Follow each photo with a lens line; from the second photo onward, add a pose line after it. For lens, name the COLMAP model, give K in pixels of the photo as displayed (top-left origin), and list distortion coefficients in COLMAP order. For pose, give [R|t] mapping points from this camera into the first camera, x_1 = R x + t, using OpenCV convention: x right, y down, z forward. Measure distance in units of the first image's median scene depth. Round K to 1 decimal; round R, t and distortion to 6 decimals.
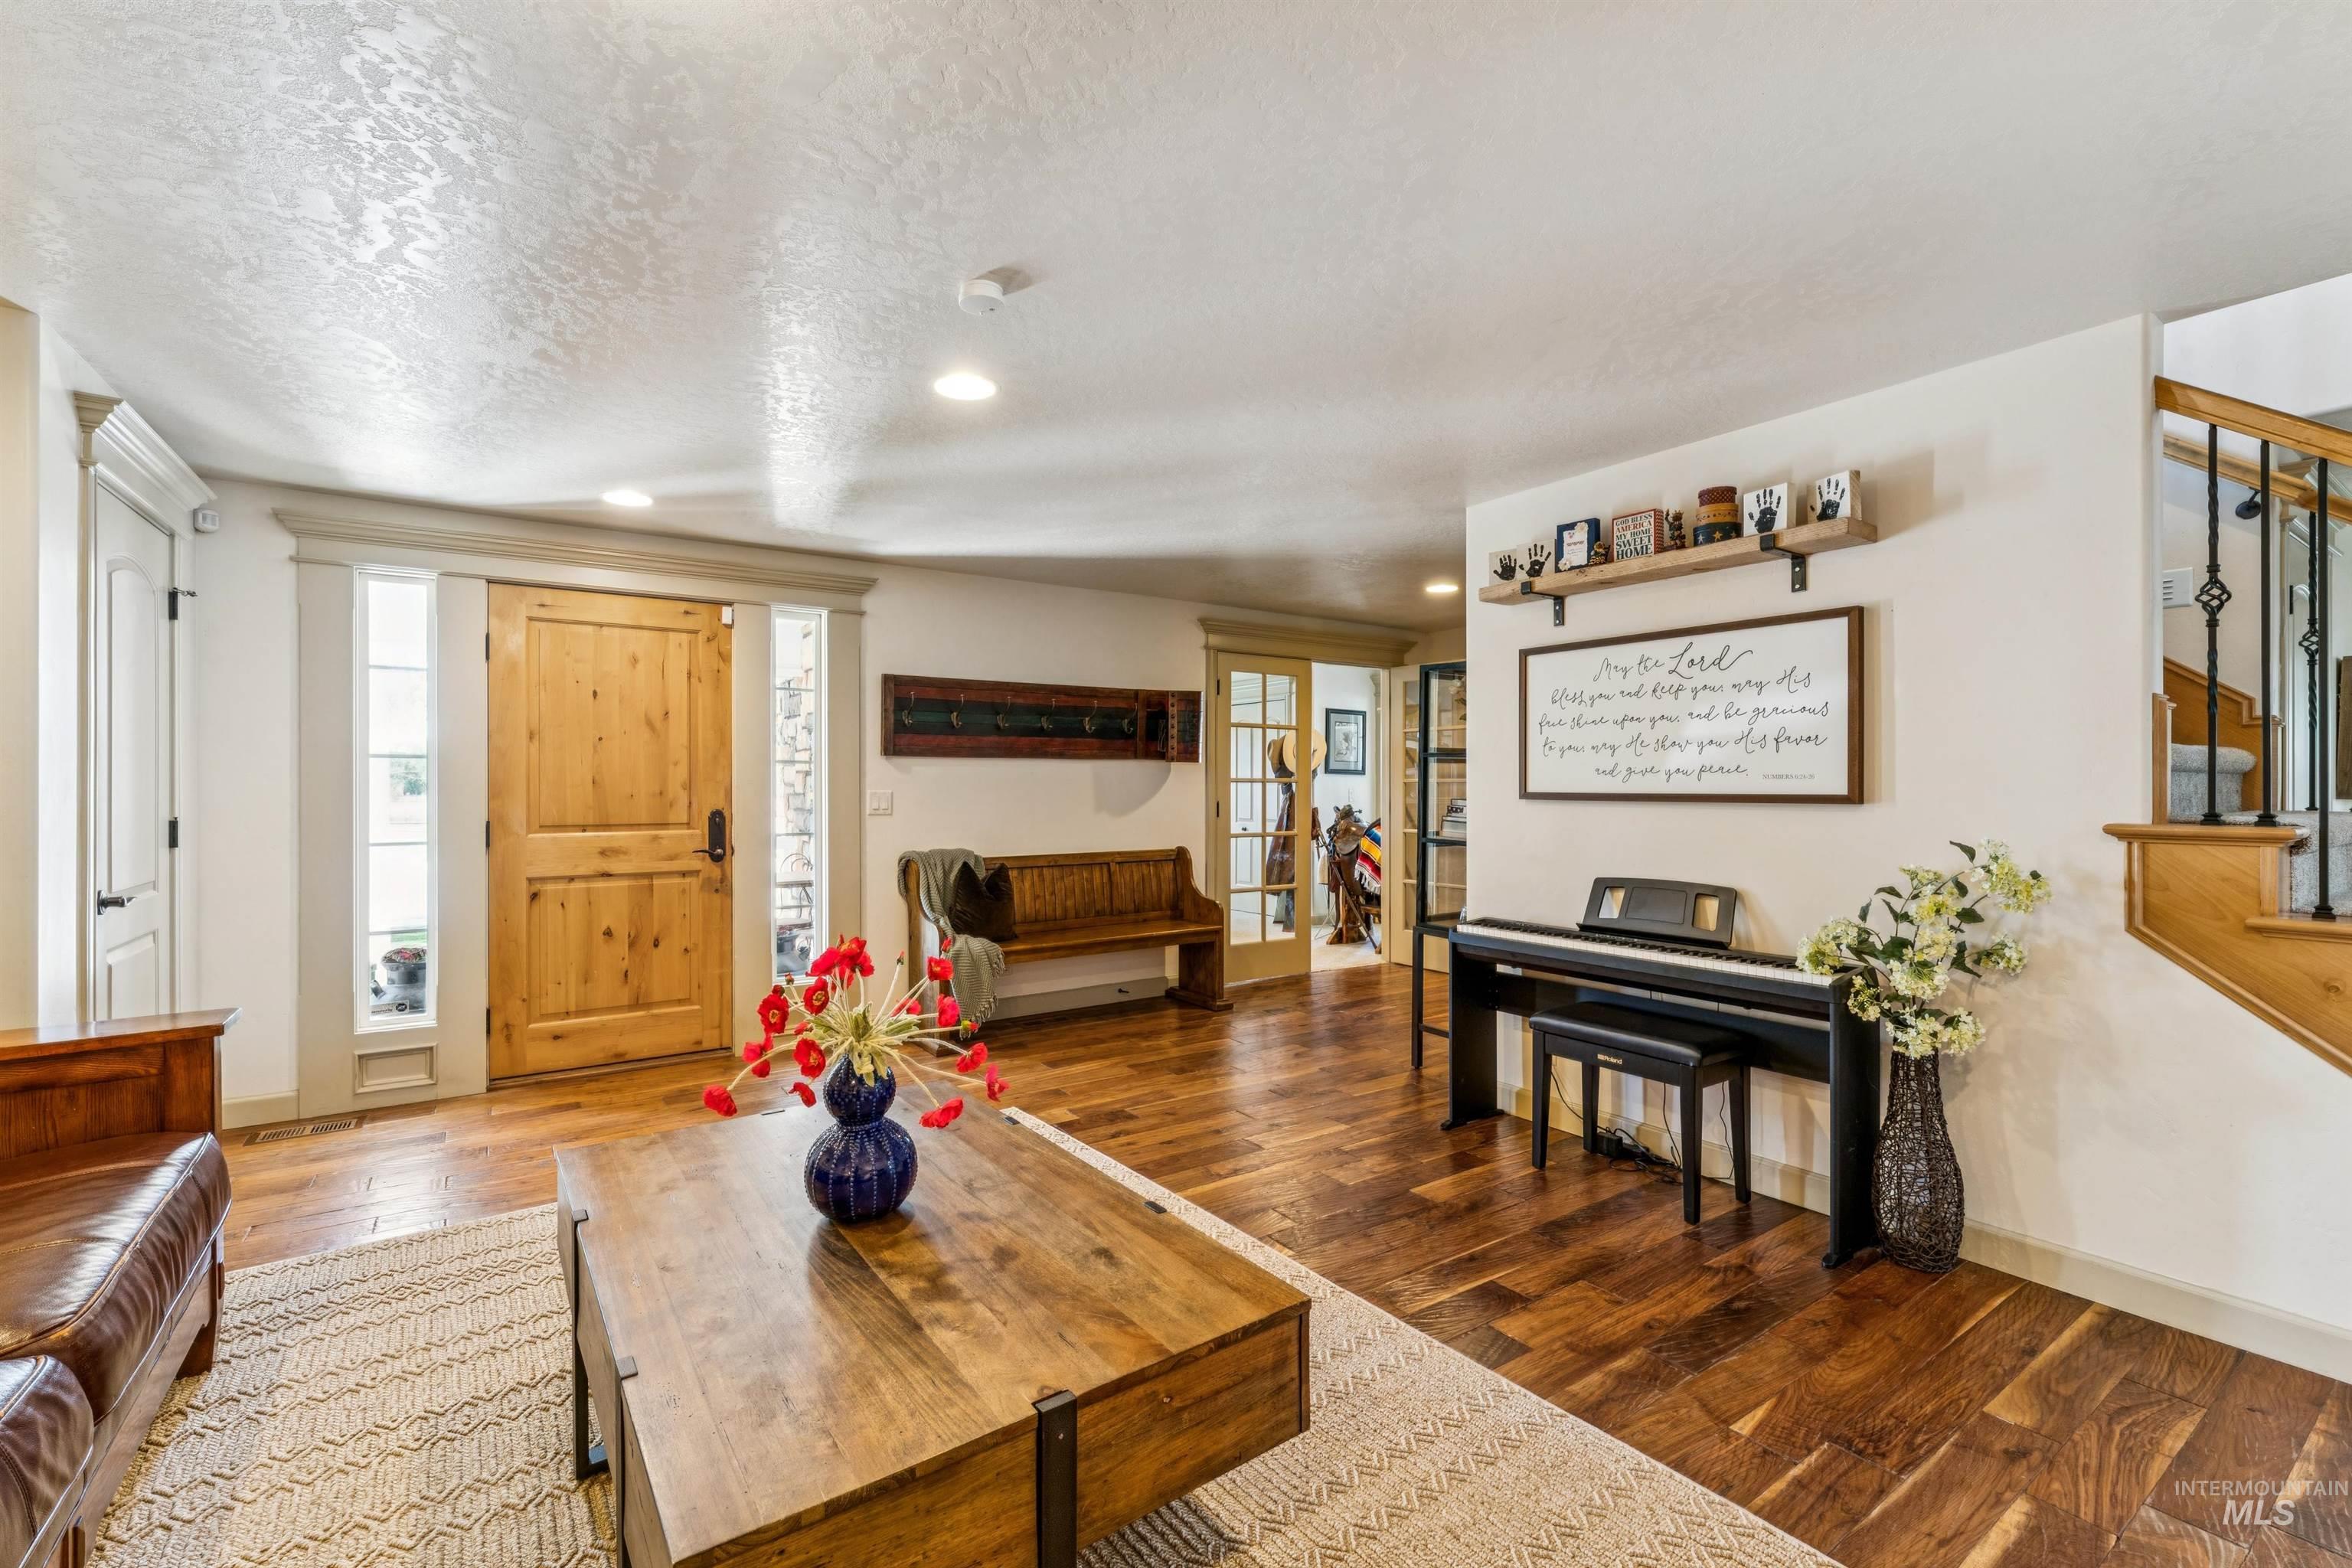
lens RADIAL K [[1019.2, 0, 1171.6], [0, 1019.2, 786.5], [0, 0, 1]] dist [-0.004965, 0.000138]
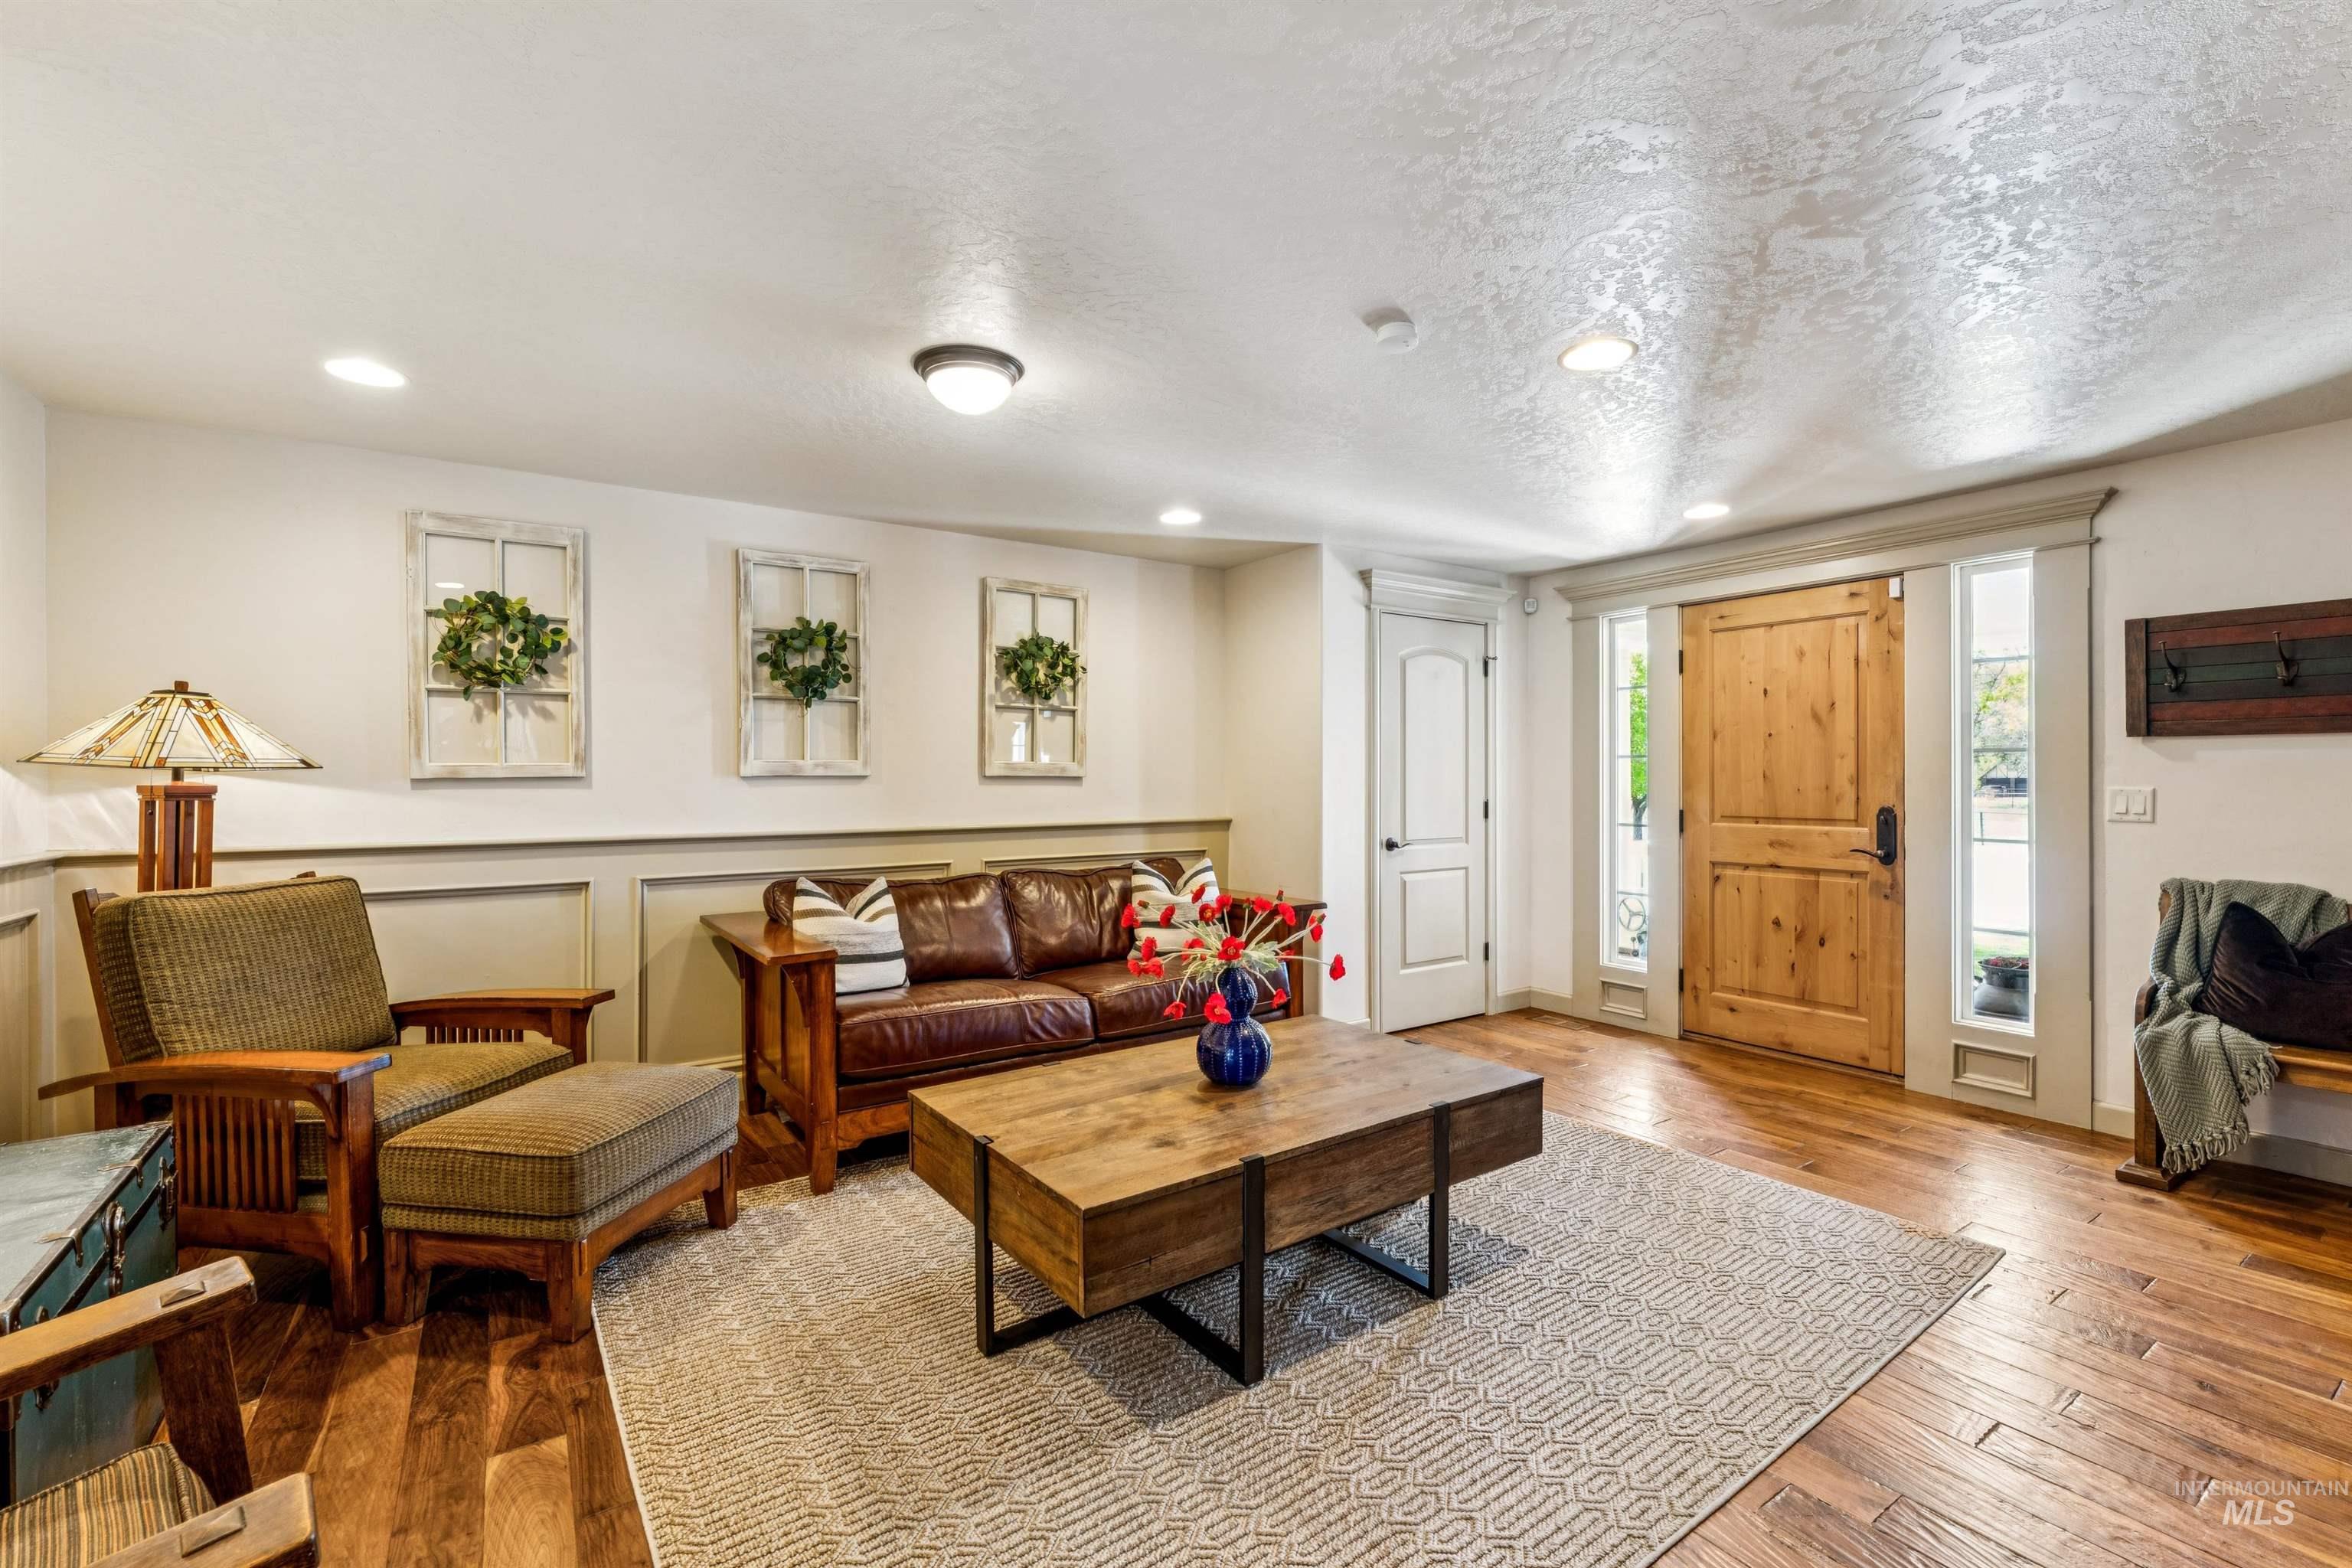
lens RADIAL K [[1019.2, 0, 1176.7], [0, 1019.2, 787.3], [0, 0, 1]] dist [-0.004965, 0.000138]
pose [[-0.018813, 0.008409, -0.999788, 0.521912], [-0.000531, 0.999964, 0.008421, -0.001655], [0.999823, 0.000689, -0.018807, 0.442513]]
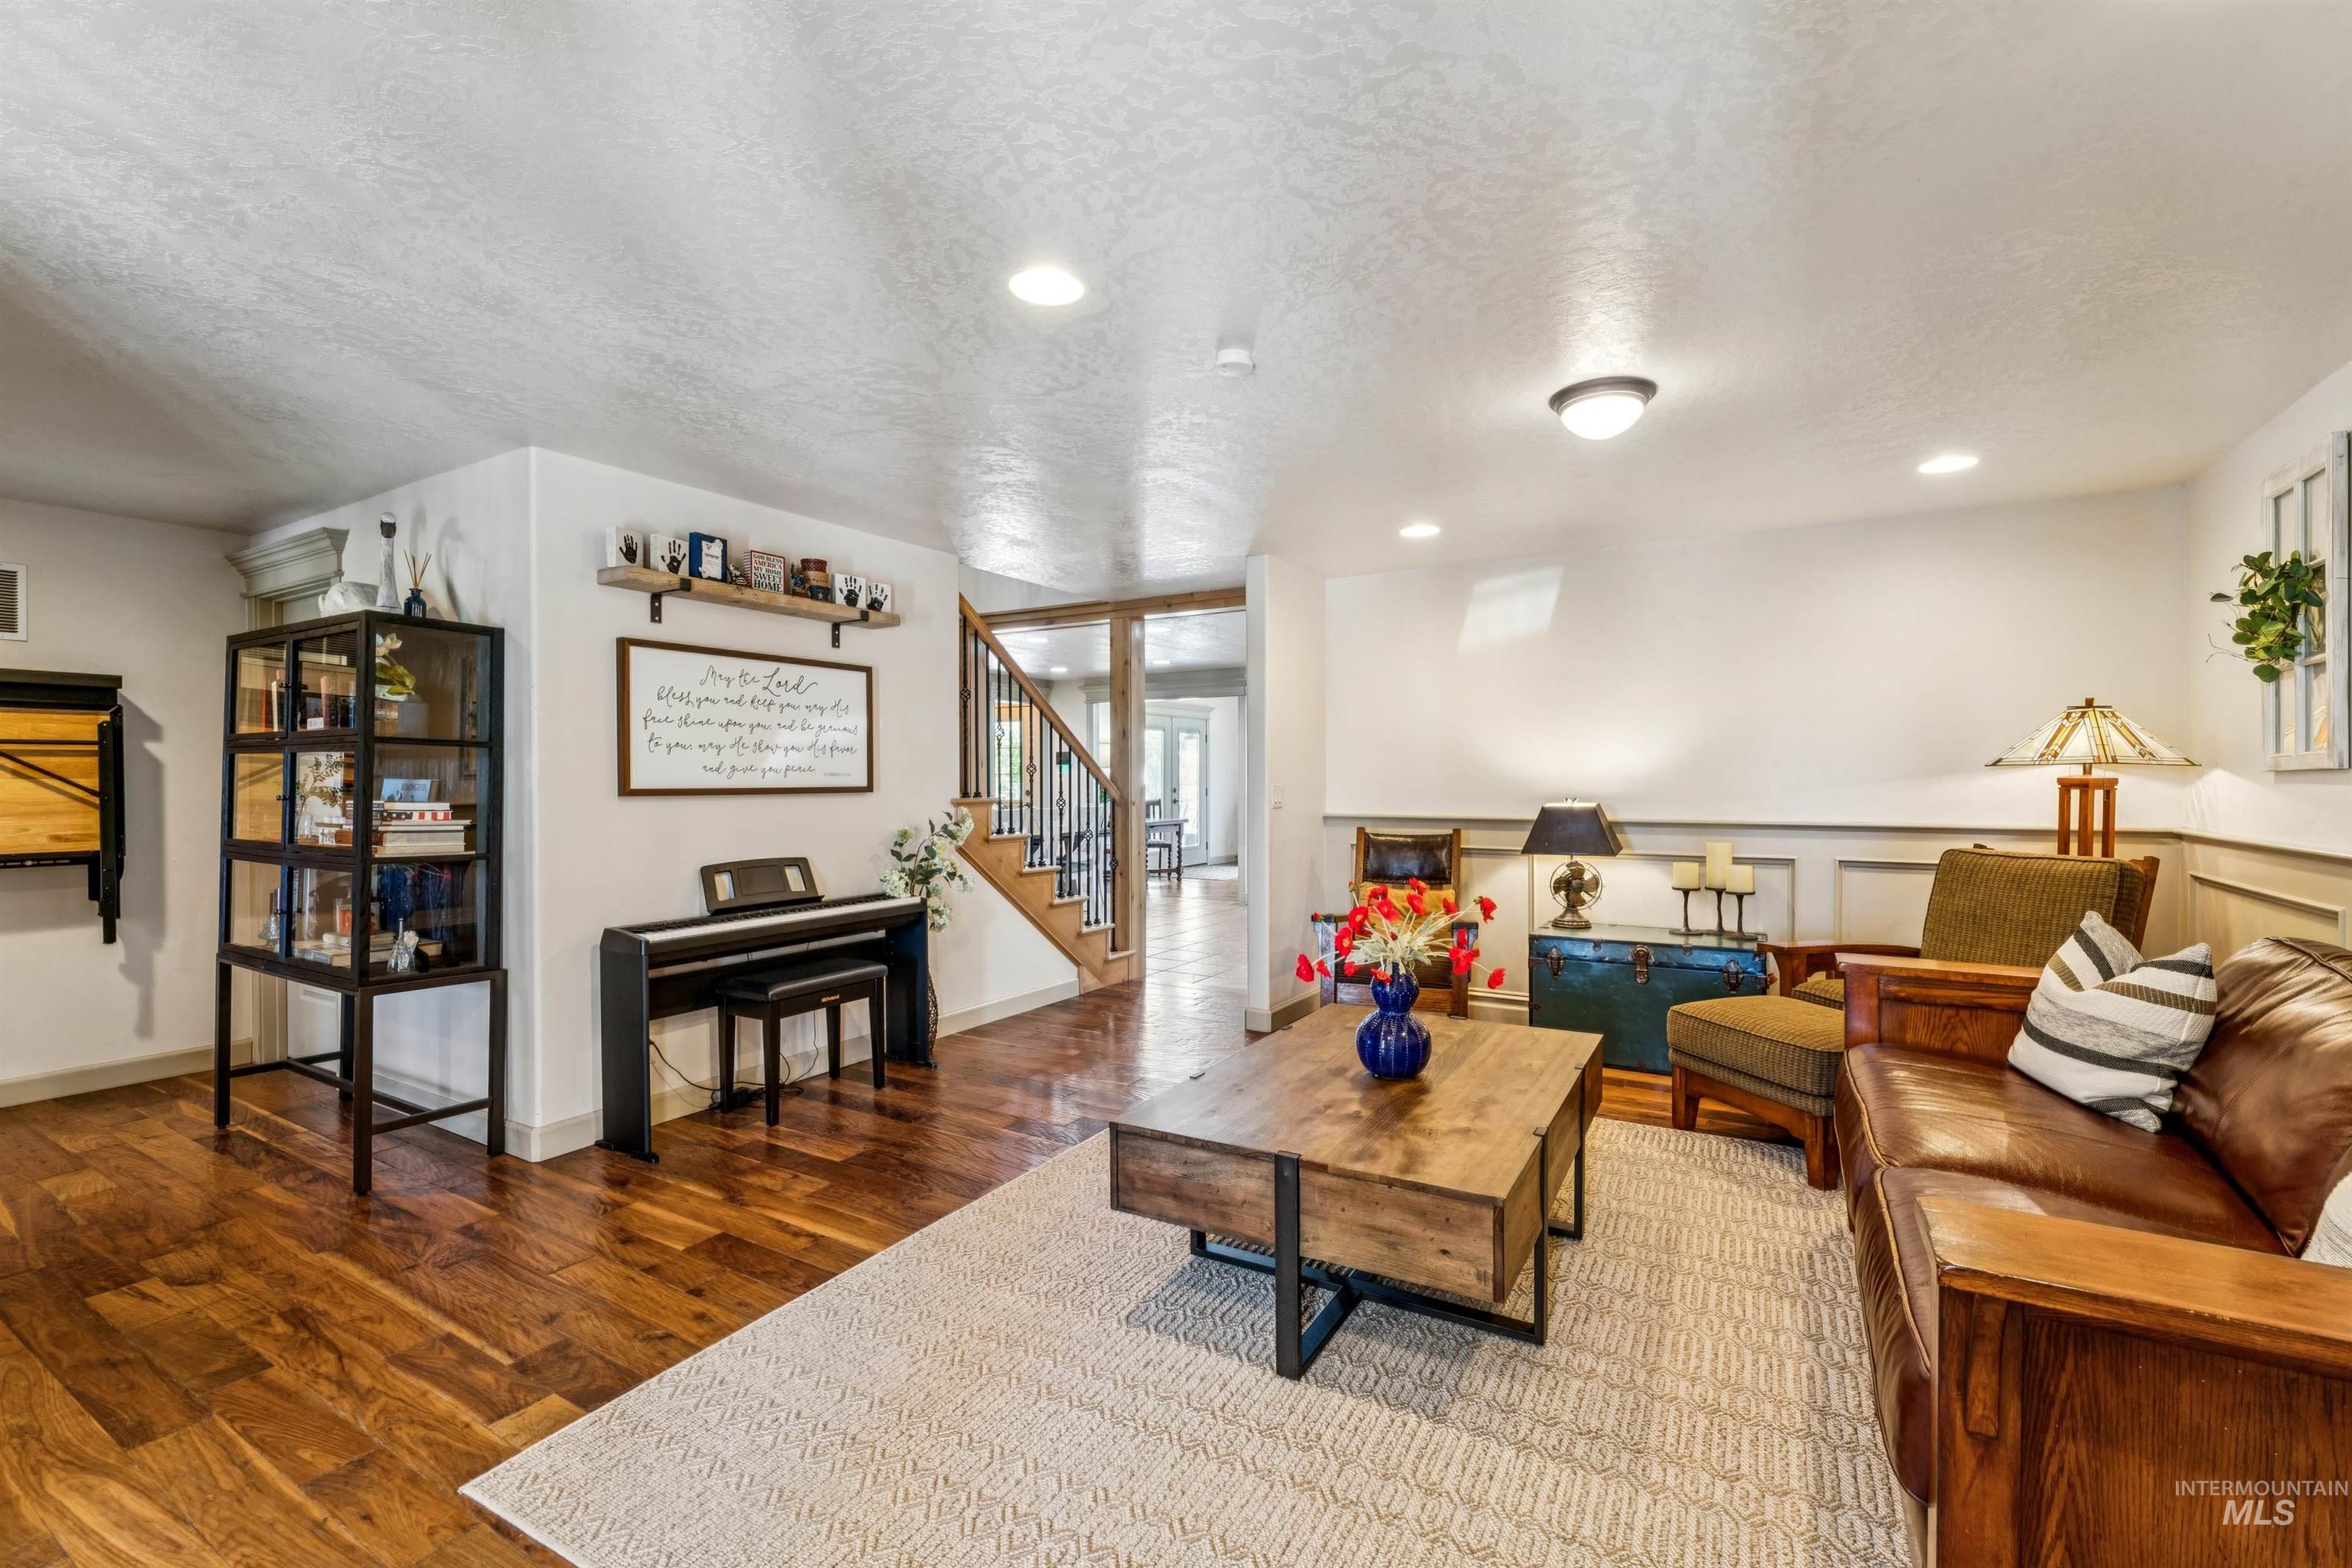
lens RADIAL K [[1019.2, 0, 1171.6], [0, 1019.2, 783.1], [0, 0, 1]] dist [-0.004965, 0.000138]
pose [[-0.419081, -0.000508, 0.907949, -0.683159], [0.006215, 0.999975, 0.003428, 0.000439], [-0.907927, 0.007080, -0.419068, 0.879154]]
